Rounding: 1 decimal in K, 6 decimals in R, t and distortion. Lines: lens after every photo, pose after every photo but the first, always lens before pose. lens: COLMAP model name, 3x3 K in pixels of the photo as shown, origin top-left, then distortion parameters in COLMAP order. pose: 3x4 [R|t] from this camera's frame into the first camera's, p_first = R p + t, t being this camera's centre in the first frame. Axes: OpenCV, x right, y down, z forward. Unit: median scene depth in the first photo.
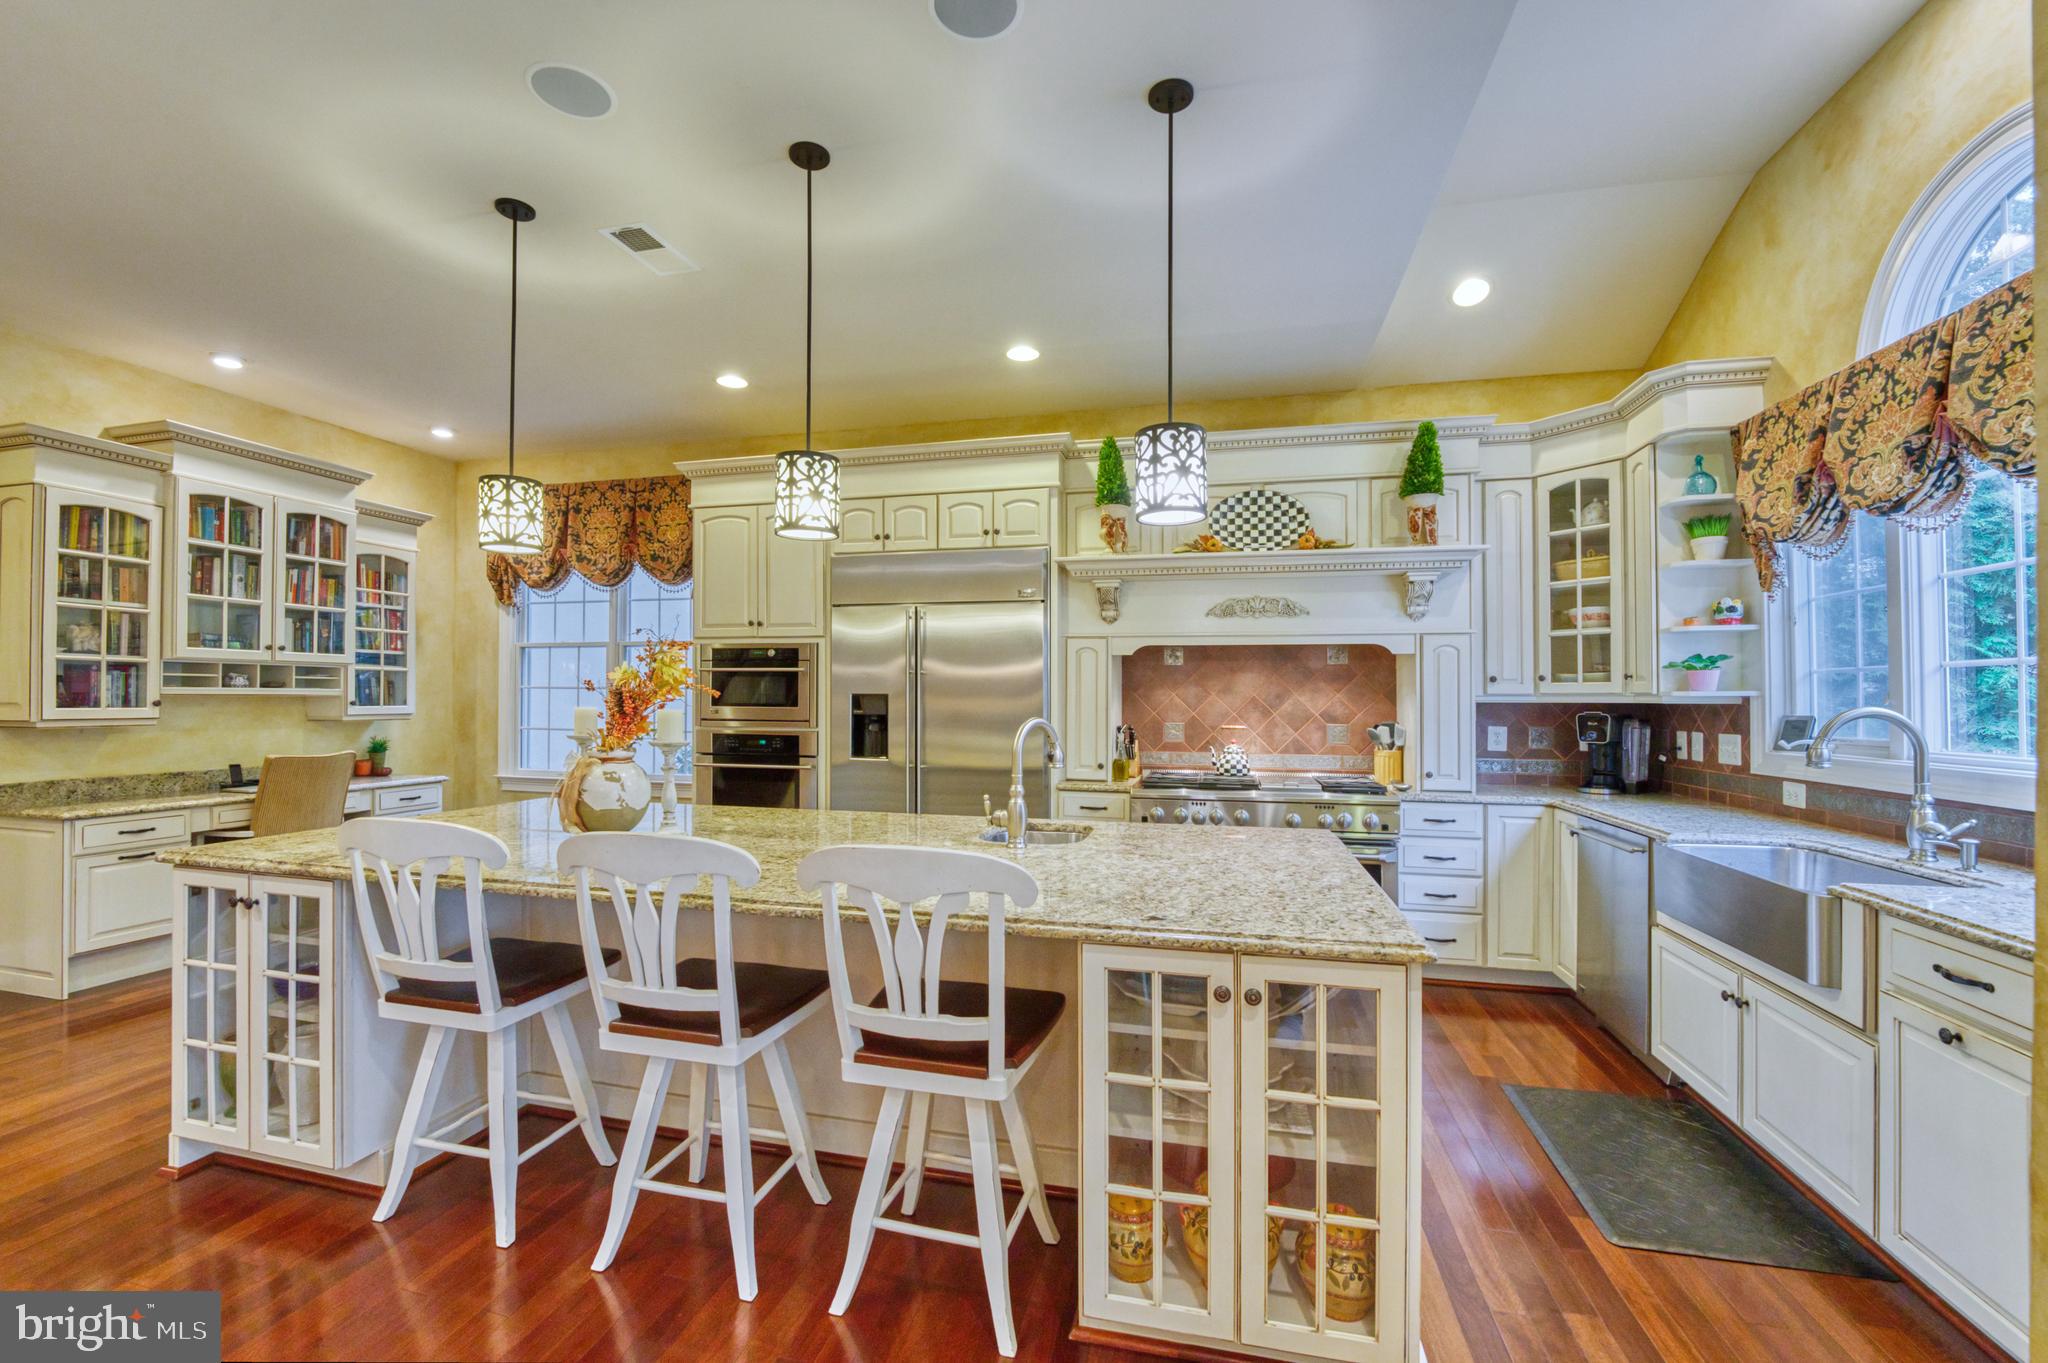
lens RADIAL K [[827.3, 0, 1024.0], [0, 827.3, 681.5], [0, 0, 1]] dist [-0.021828, 0.000042]
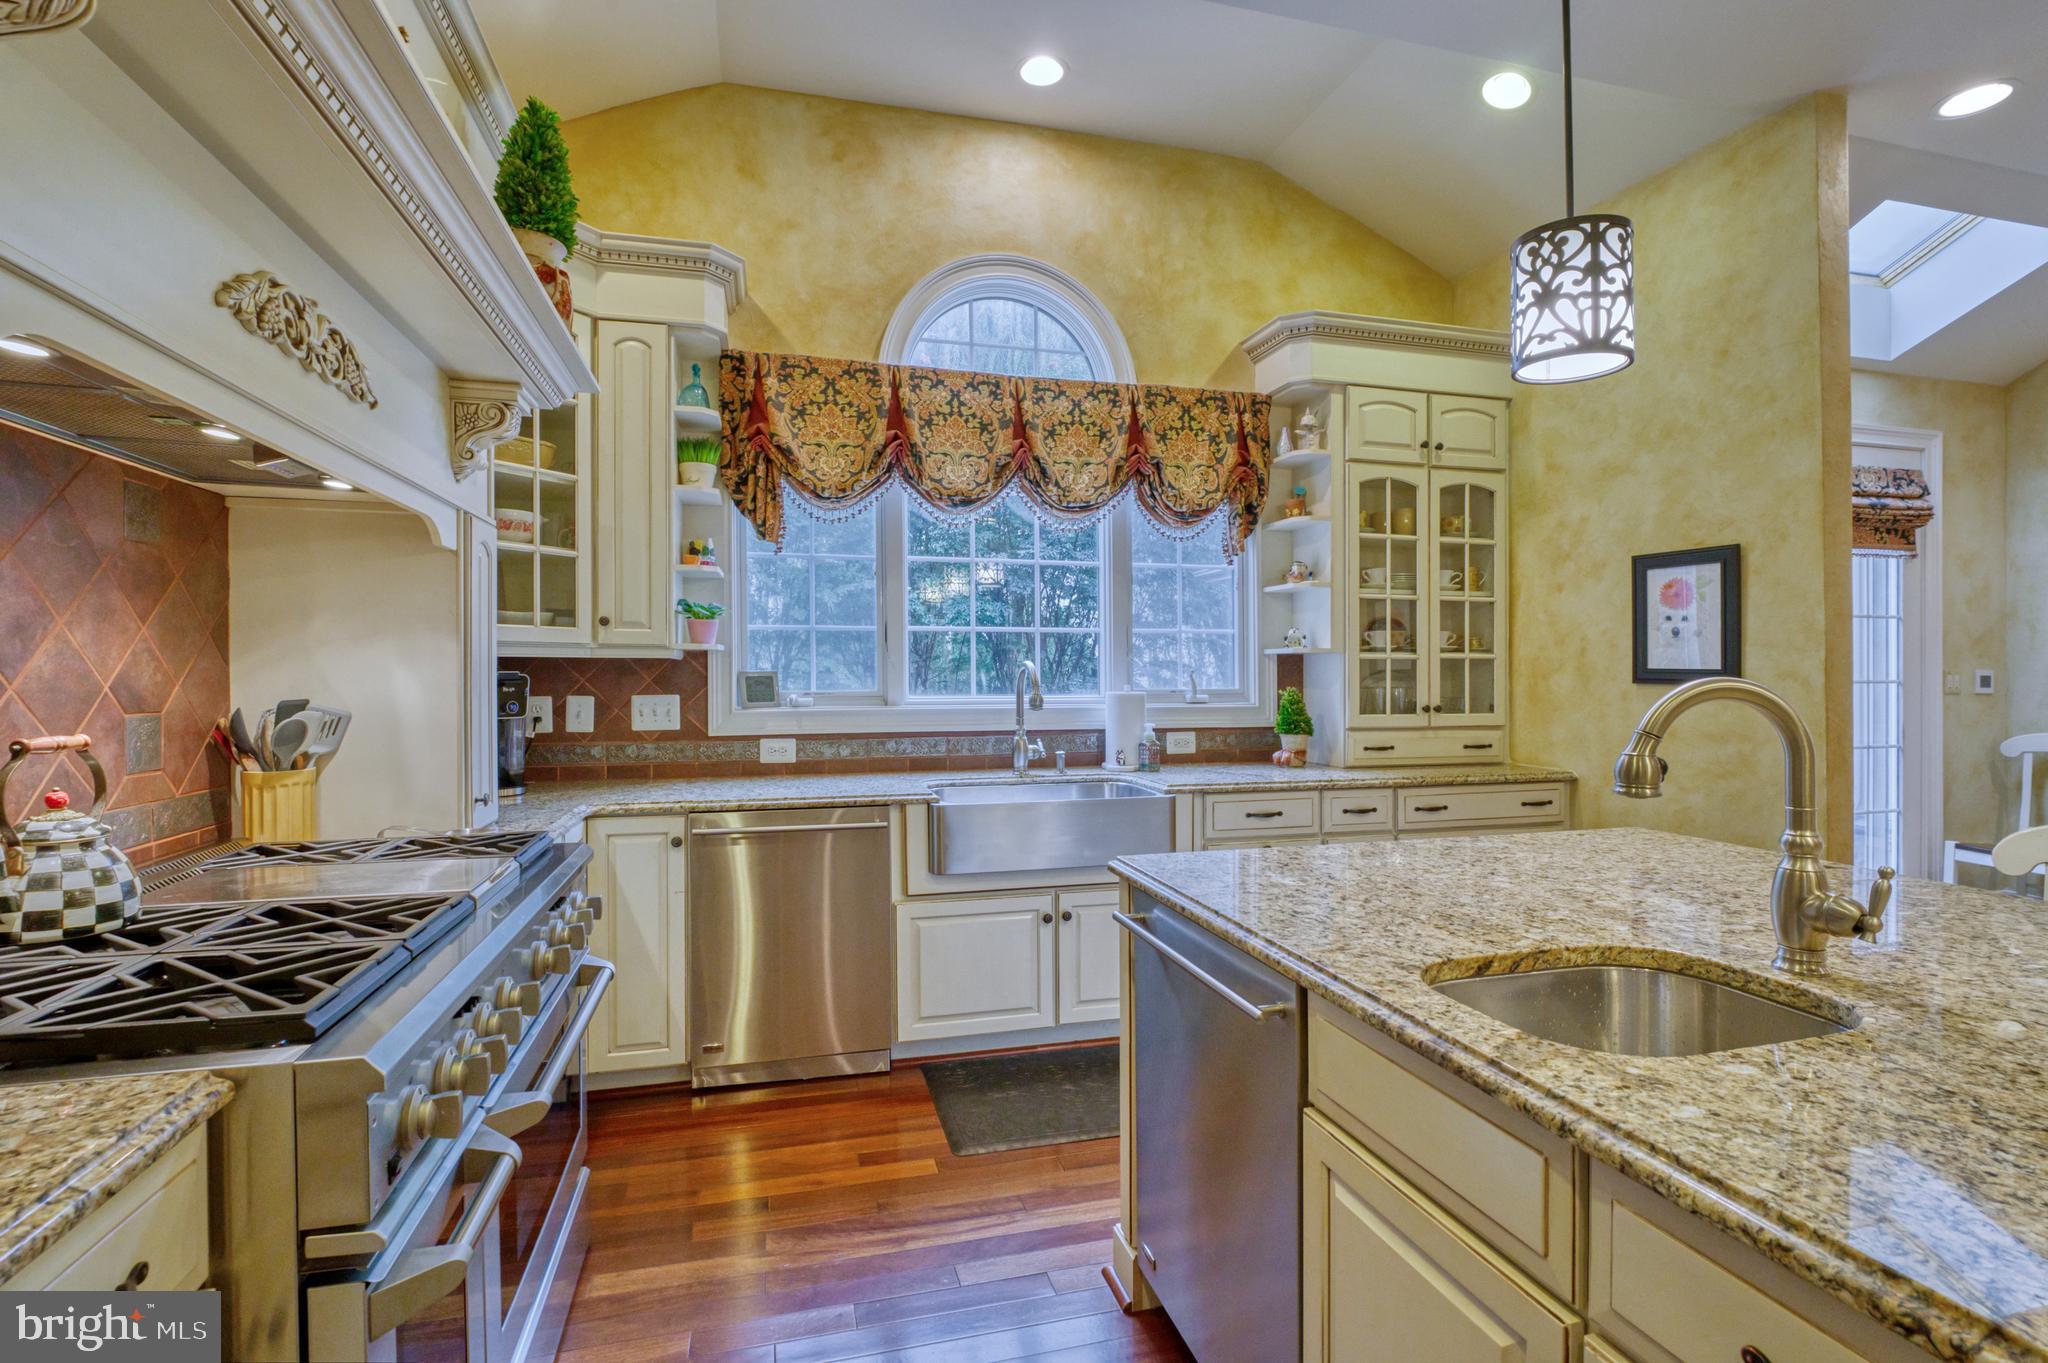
lens RADIAL K [[921.1, 0, 1024.0], [0, 921.1, 681.5], [0, 0, 1]] dist [-0.007332, -0.000218]
pose [[-0.483680, -0.014807, 0.875120, -0.145496], [-0.019777, 0.999787, 0.005986, 0.032329], [-0.875021, -0.014412, -0.483870, 0.980803]]
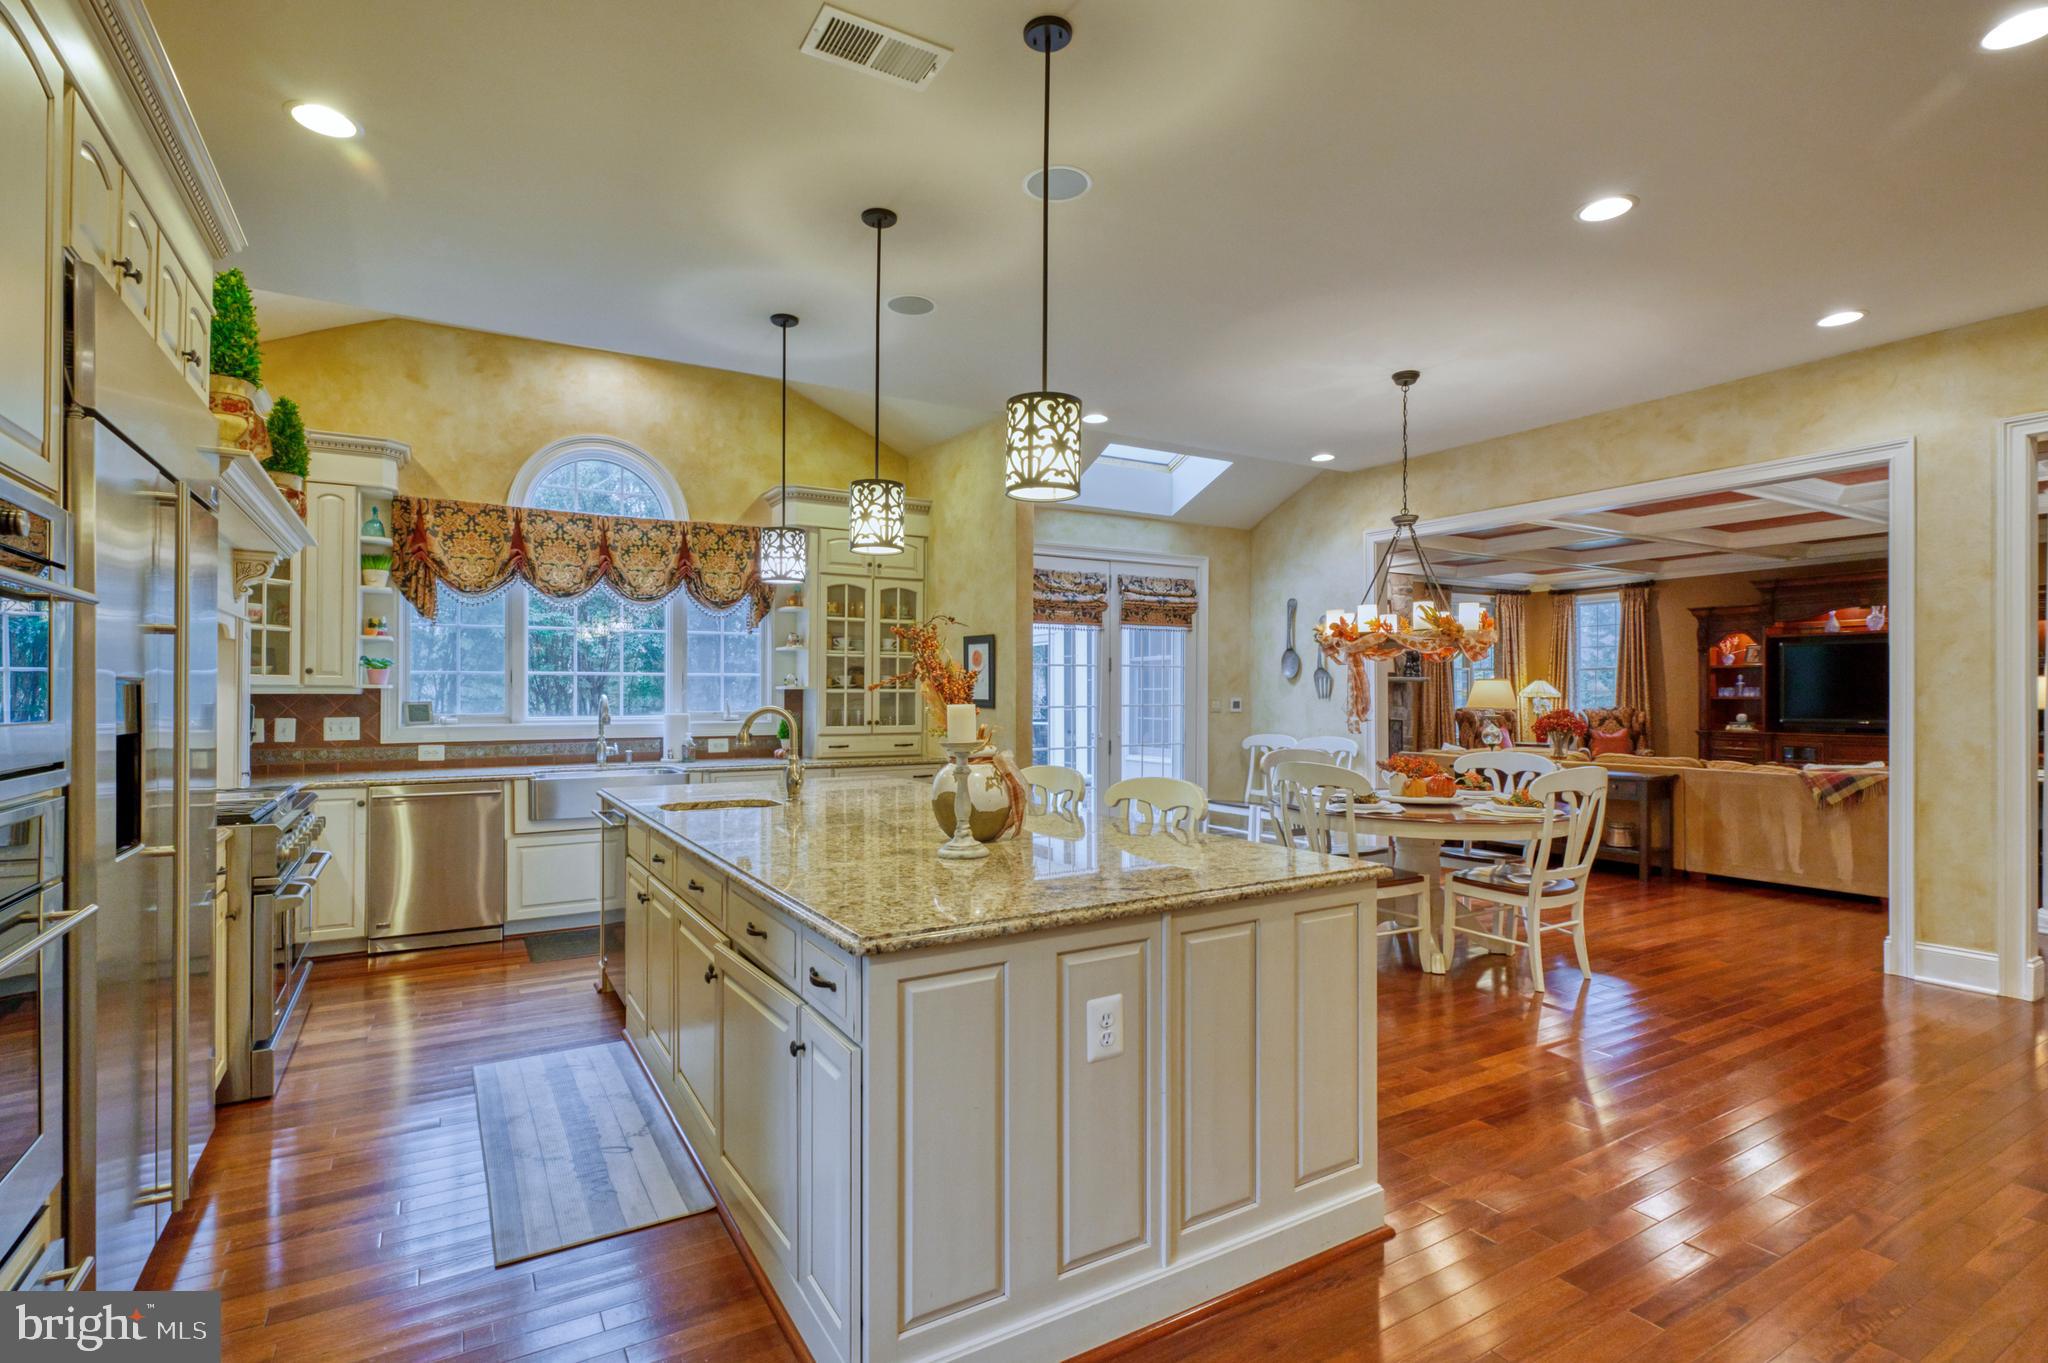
lens RADIAL K [[971.9, 0, 1024.0], [0, 971.9, 681.5], [0, 0, 1]] dist [-0.002901, -0.000614]
pose [[-0.699945, 0.003783, 0.714187, -0.881844], [-0.017315, 0.999602, -0.022265, 0.020126], [-0.713987, -0.027950, -0.699601, 1.137639]]
